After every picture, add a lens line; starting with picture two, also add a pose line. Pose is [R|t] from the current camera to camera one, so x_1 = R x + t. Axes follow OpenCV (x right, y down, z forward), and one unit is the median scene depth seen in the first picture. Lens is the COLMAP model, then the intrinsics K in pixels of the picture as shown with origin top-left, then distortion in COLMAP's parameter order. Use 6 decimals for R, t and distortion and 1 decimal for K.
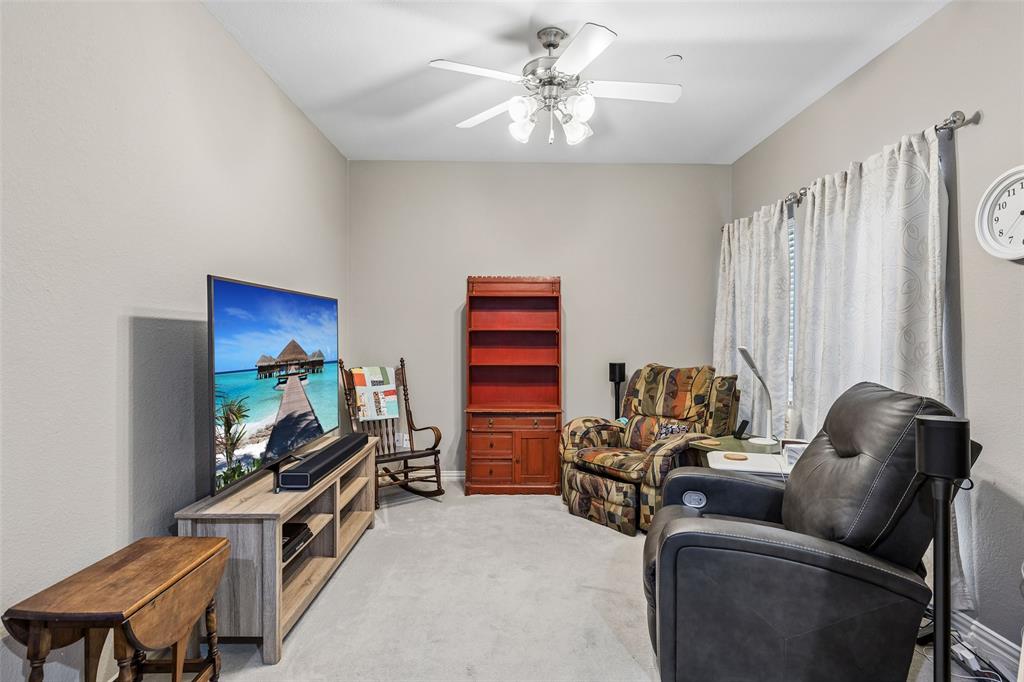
lens RADIAL K [[528.0, 0, 513.8], [0, 528.0, 336.8], [0, 0, 1]] dist [0.001416, 0.000104]
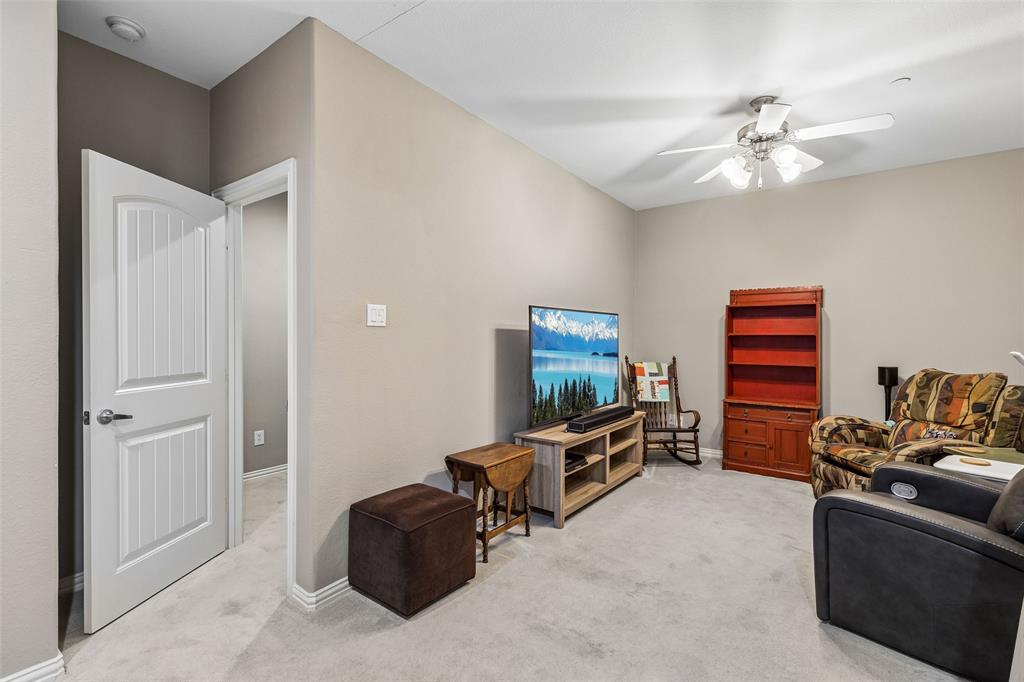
lens RADIAL K [[462.6, 0, 518.3], [0, 462.6, 332.4], [0, 0, 1]] dist [0.002642, 0.000307]
pose [[0.800236, -0.005615, -0.599658, 0.189093], [-0.005133, 0.999855, -0.016212, 0.001476], [0.599663, 0.016051, 0.800092, -0.162939]]
